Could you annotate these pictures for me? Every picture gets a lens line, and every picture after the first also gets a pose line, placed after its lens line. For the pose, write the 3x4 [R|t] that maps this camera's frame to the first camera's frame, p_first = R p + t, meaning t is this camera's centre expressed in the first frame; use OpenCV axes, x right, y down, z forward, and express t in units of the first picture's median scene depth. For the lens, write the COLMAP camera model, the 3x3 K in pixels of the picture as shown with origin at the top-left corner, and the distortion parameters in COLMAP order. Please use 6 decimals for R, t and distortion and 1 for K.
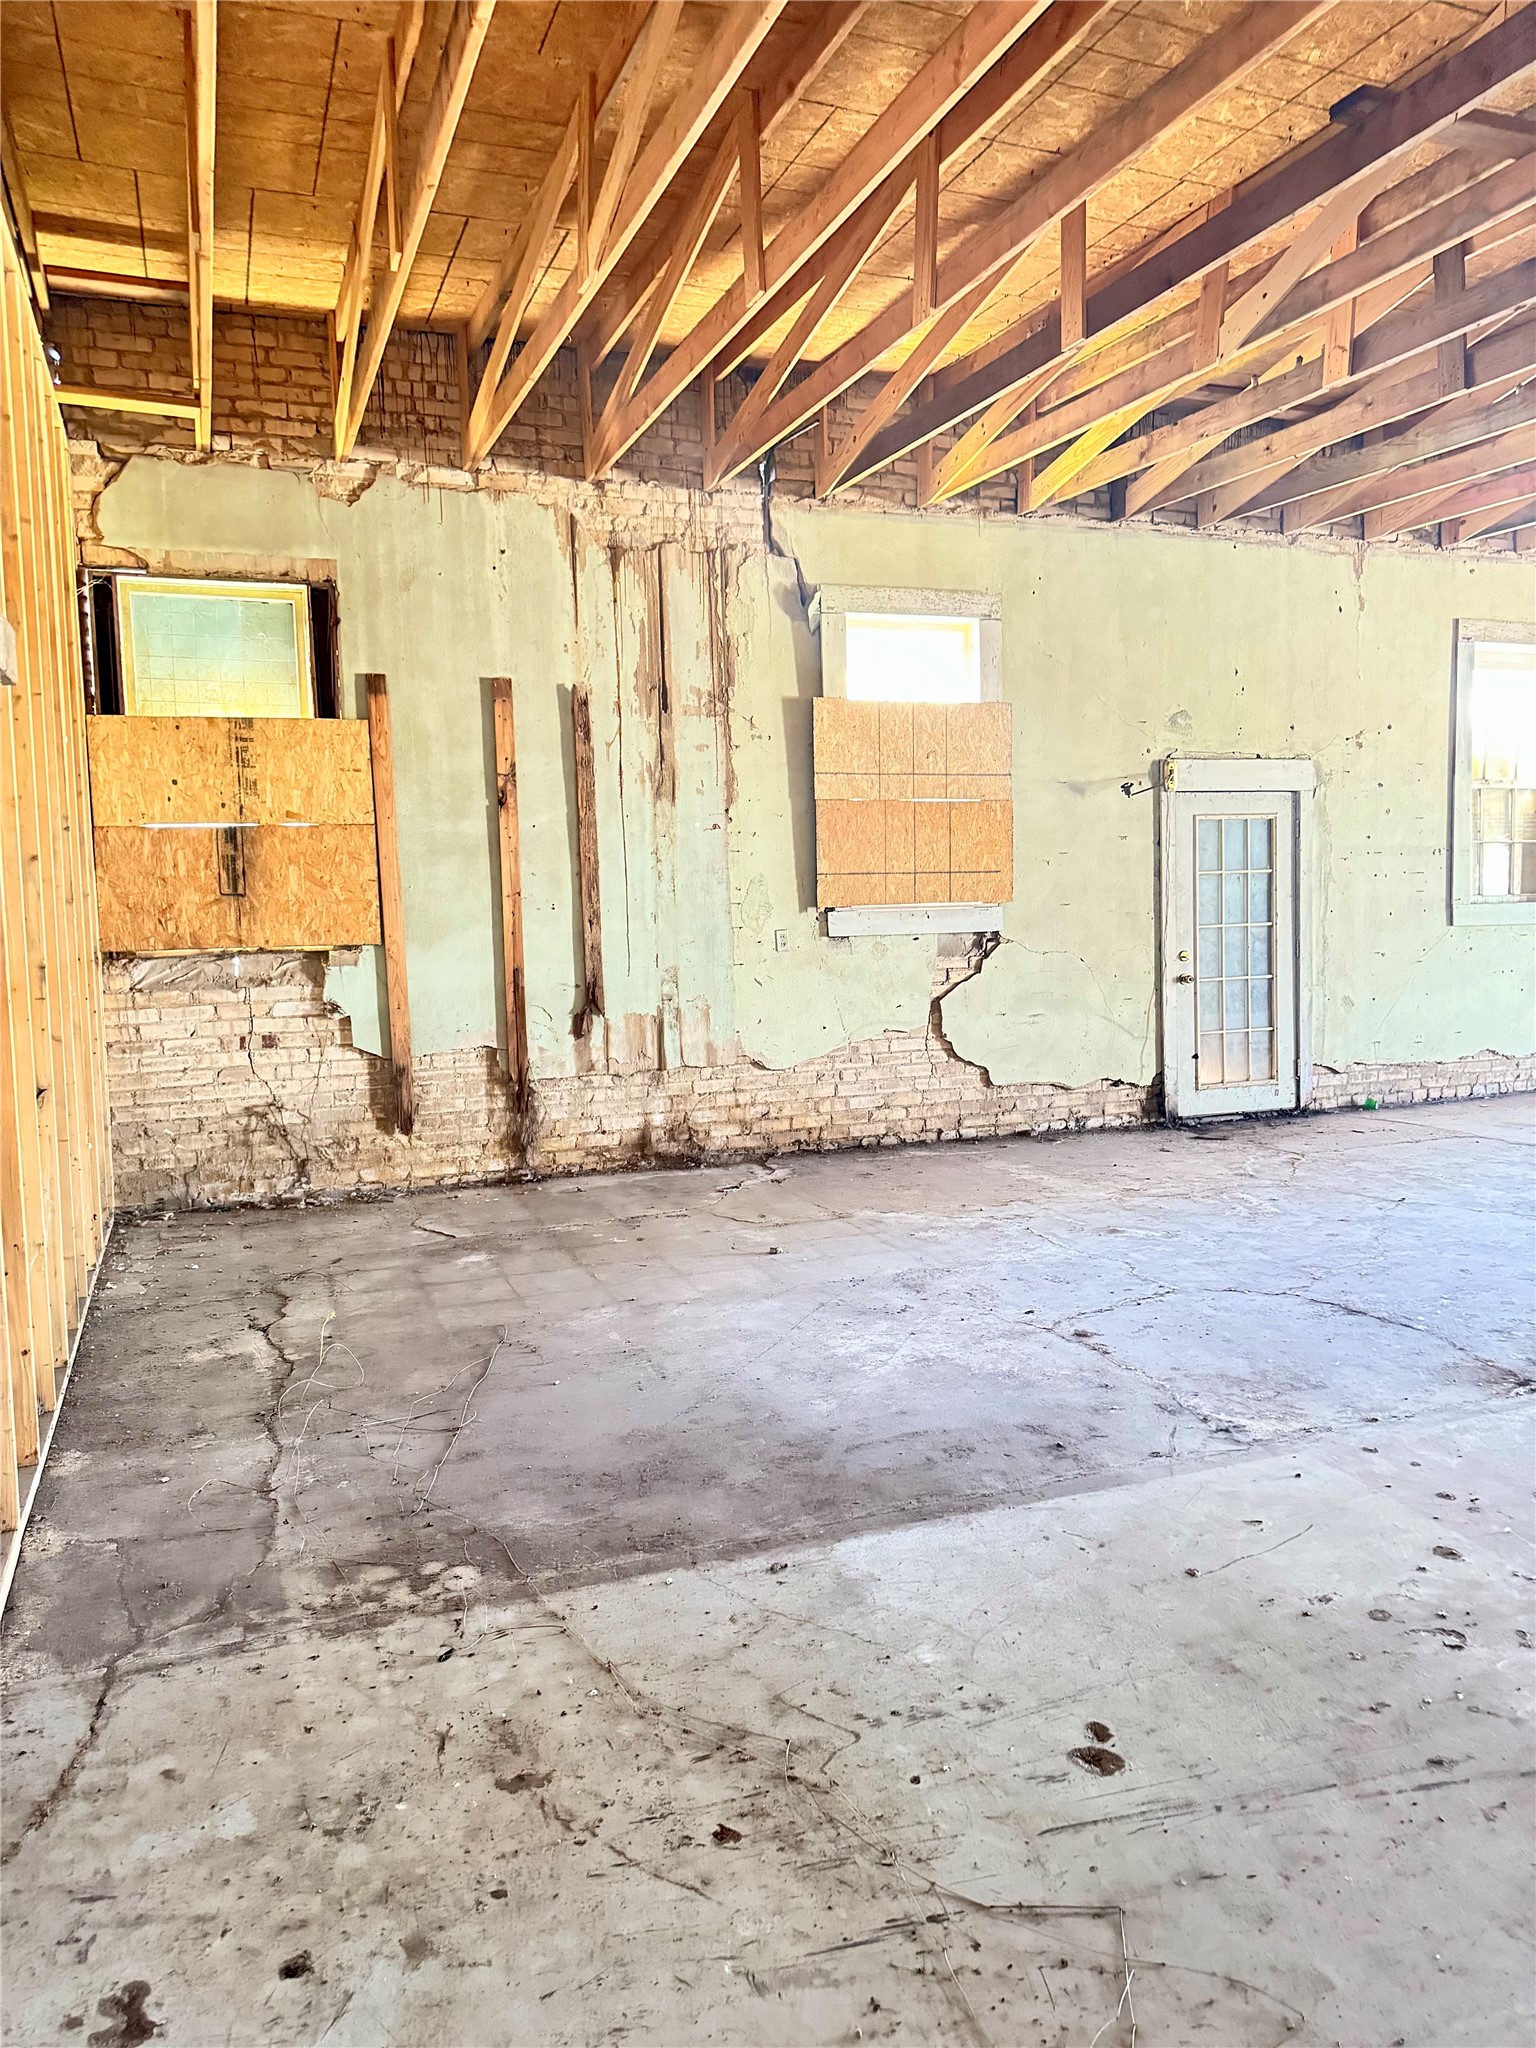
lens RADIAL K [[1467.9, 0, 770.9], [0, 1467.9, 1020.0], [0, 0, 1]] dist [0.001137, -0.001563]
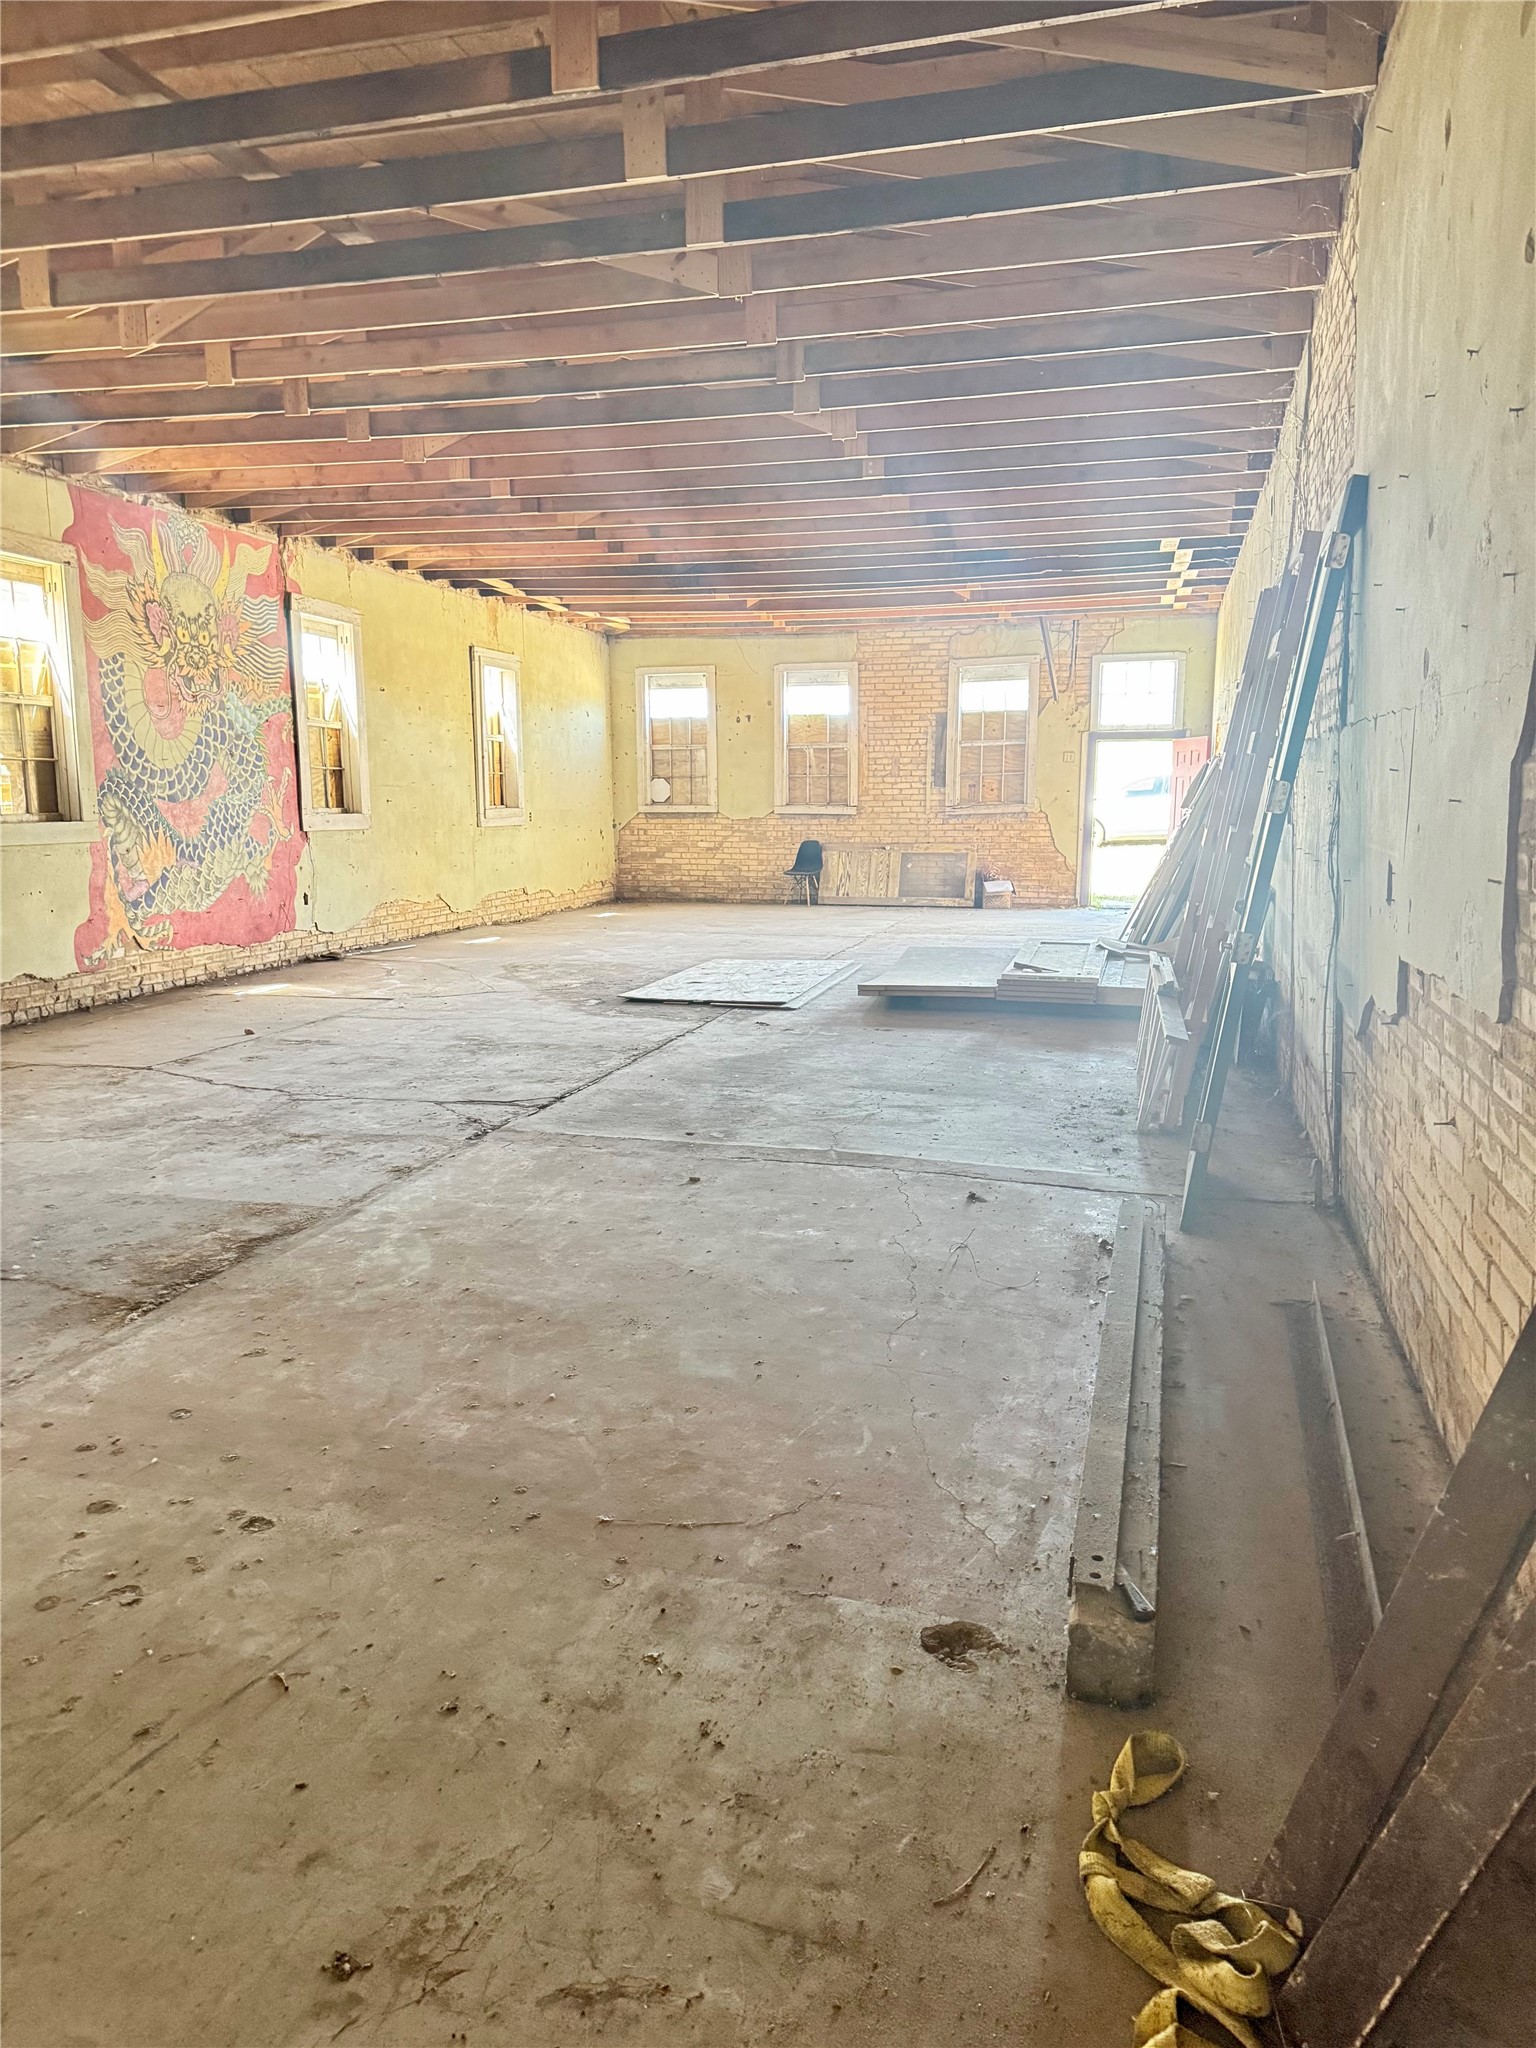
lens RADIAL K [[1467.9, 0, 771.5], [0, 1467.9, 1022.8], [0, 0, 1]] dist [0.001137, -0.001563]
pose [[0.584558, -0.111213, 0.803694, -0.010308], [0.066846, 0.993795, 0.088899, -0.002132], [-0.808594, 0.001757, 0.588365, 0.075288]]
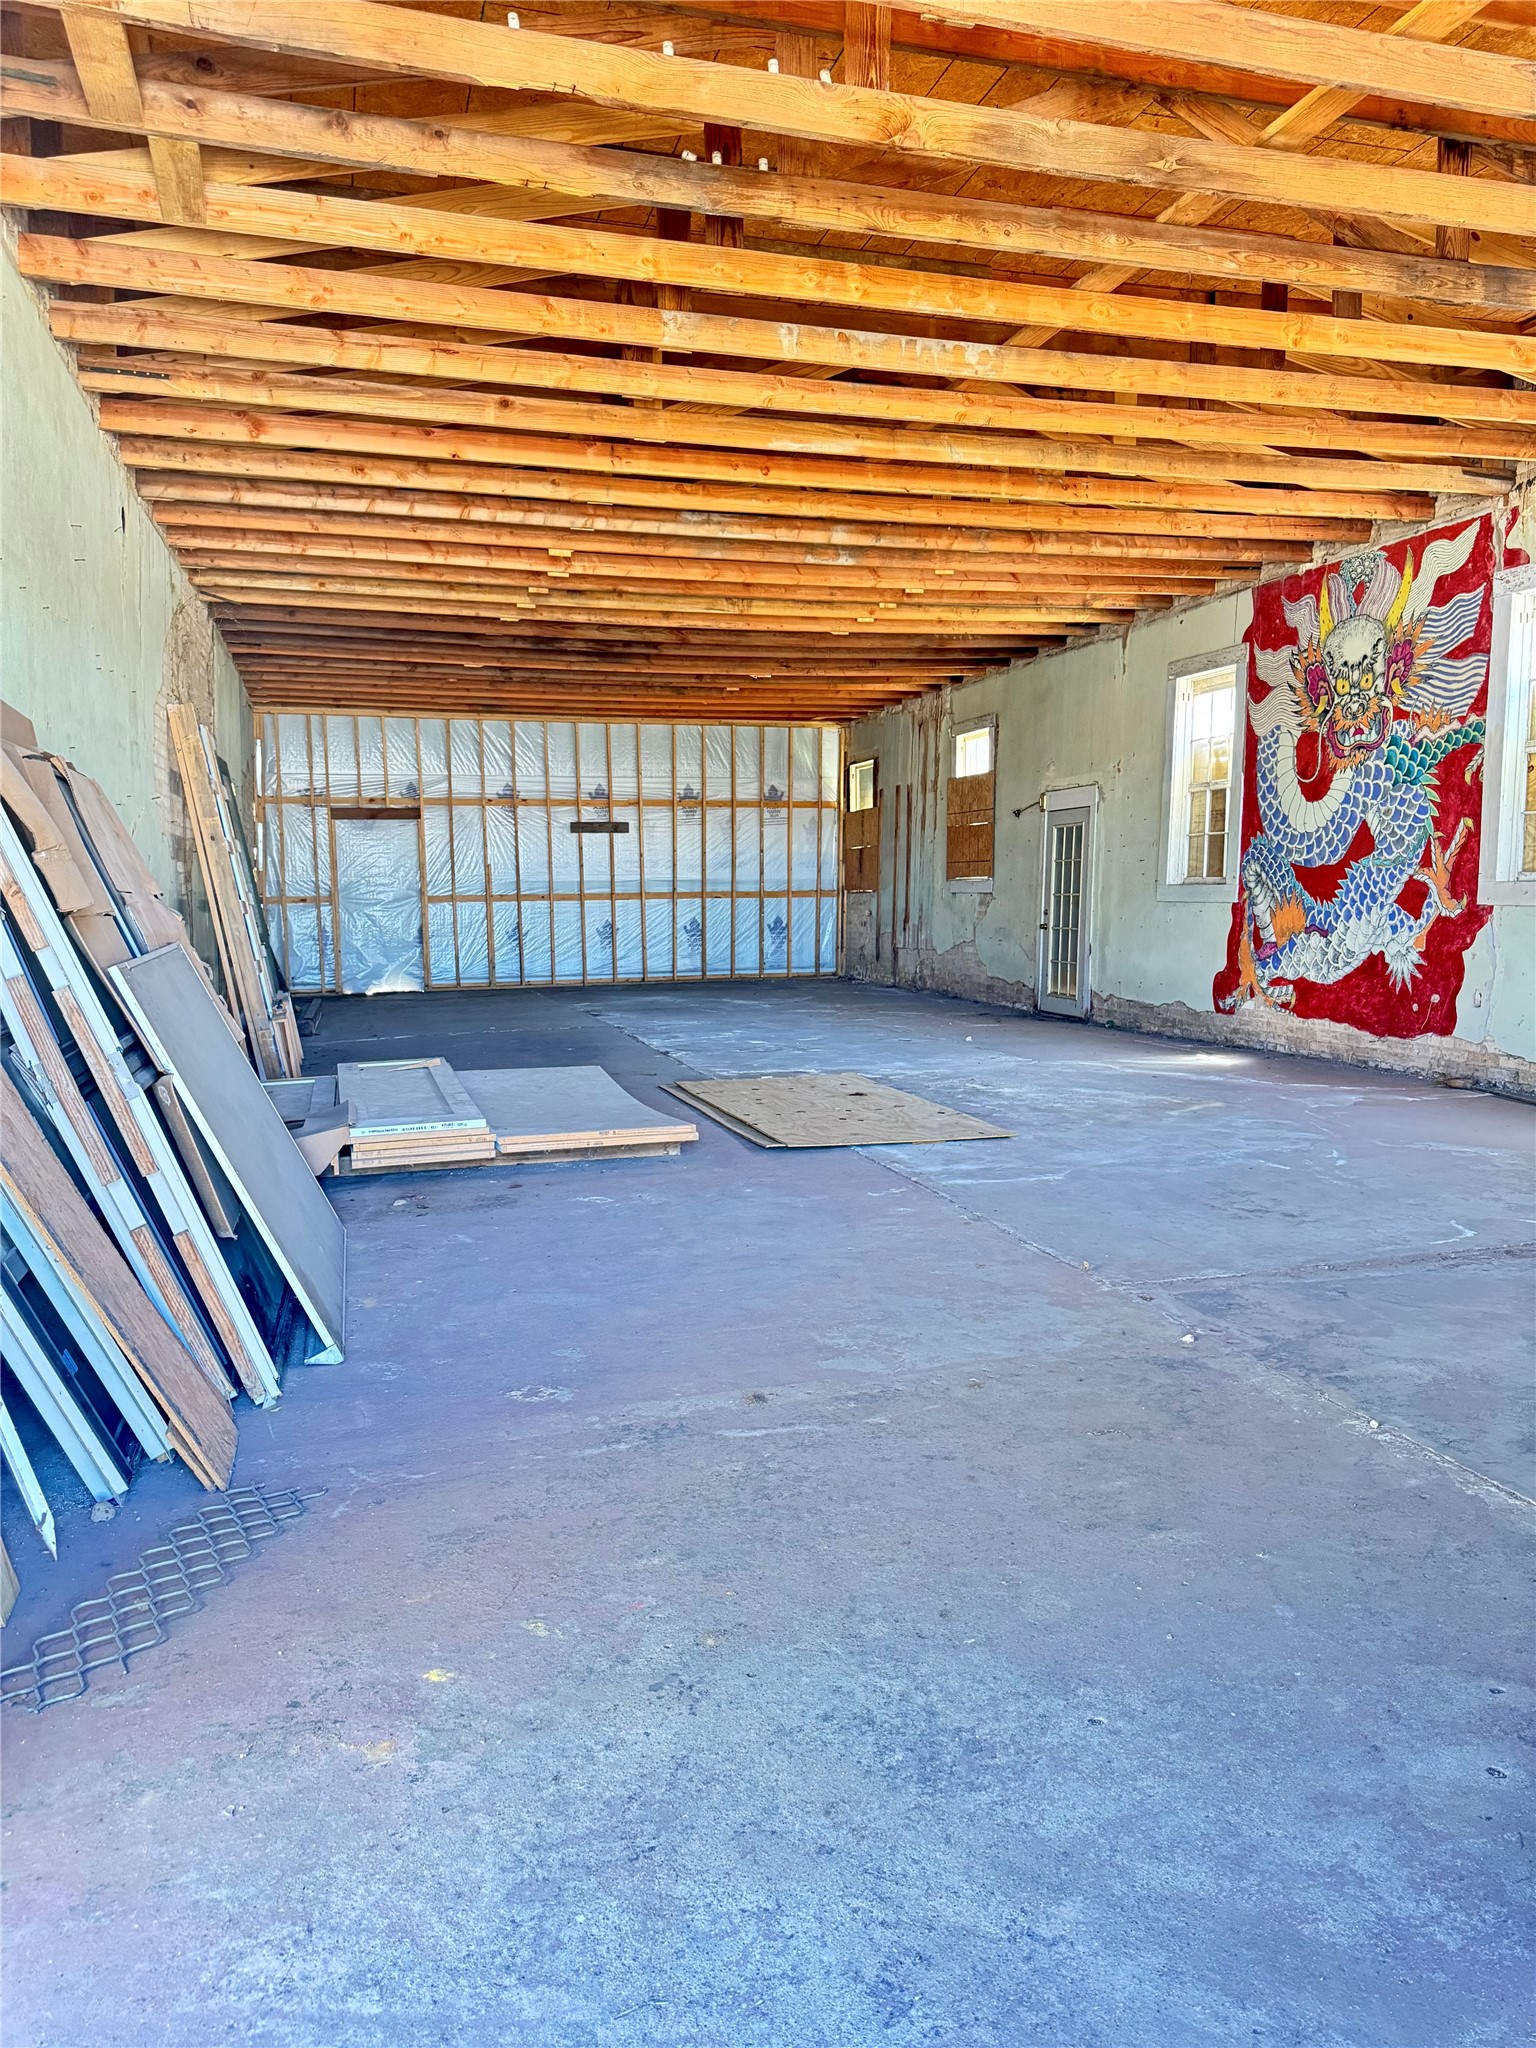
lens RADIAL K [[1467.9, 0, 766.9], [0, 1467.9, 1023.0], [0, 0, 1]] dist [0.001137, -0.001563]
pose [[-0.068716, 0.110555, -0.991492, 3.266537], [-0.077703, 0.990229, 0.115800, -0.147490], [0.994606, 0.084999, -0.059454, 1.382121]]
